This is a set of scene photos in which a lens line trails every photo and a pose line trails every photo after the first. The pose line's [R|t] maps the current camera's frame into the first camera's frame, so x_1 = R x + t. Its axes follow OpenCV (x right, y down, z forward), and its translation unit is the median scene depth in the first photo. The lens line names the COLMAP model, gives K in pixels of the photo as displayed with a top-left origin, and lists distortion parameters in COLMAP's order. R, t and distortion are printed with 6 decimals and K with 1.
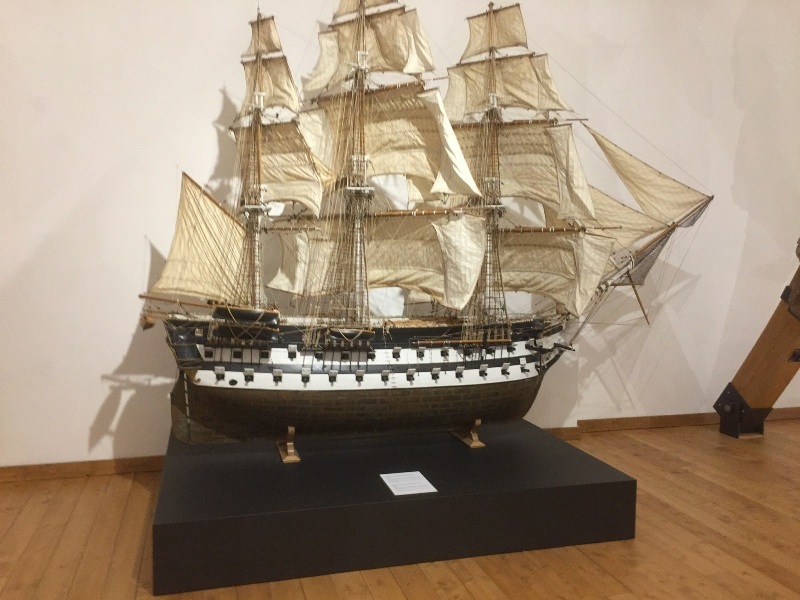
lens RADIAL K [[693.3, 0, 400.0], [0, 693.3, 300.0], [0, 0, 1]] dist [0.086679, -0.121666]
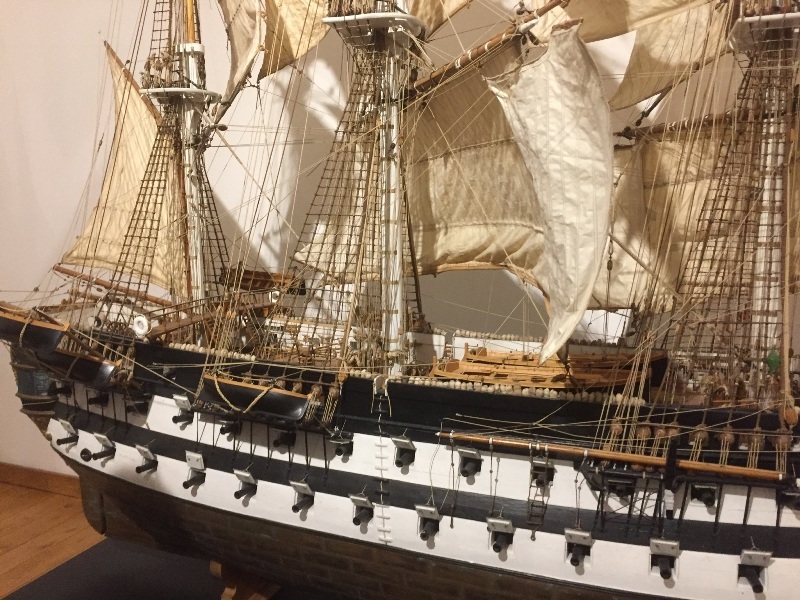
lens RADIAL K [[693.3, 0, 400.0], [0, 693.3, 300.0], [0, 0, 1]] dist [0.086679, -0.121666]
pose [[0.789030, 0.071486, -0.610182, 0.207727], [-0.031565, 0.996613, 0.075941, -0.032151], [0.613544, -0.040660, 0.788613, 0.675277]]
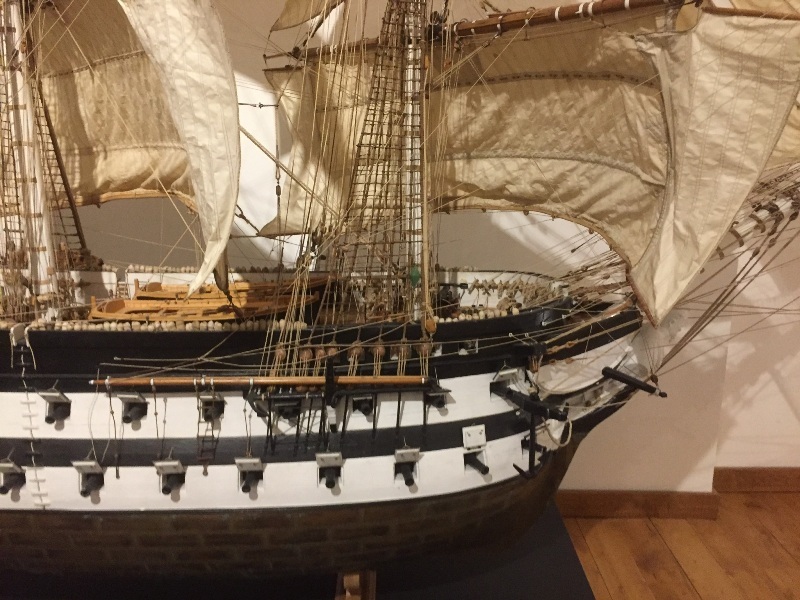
lens RADIAL K [[693.3, 0, 400.0], [0, 693.3, 300.0], [0, 0, 1]] dist [0.086679, -0.121666]
pose [[0.962102, 0.059425, -0.266135, 0.231805], [-0.013716, 0.985277, 0.170414, -0.032476], [0.272344, -0.160305, 0.948752, 0.700037]]
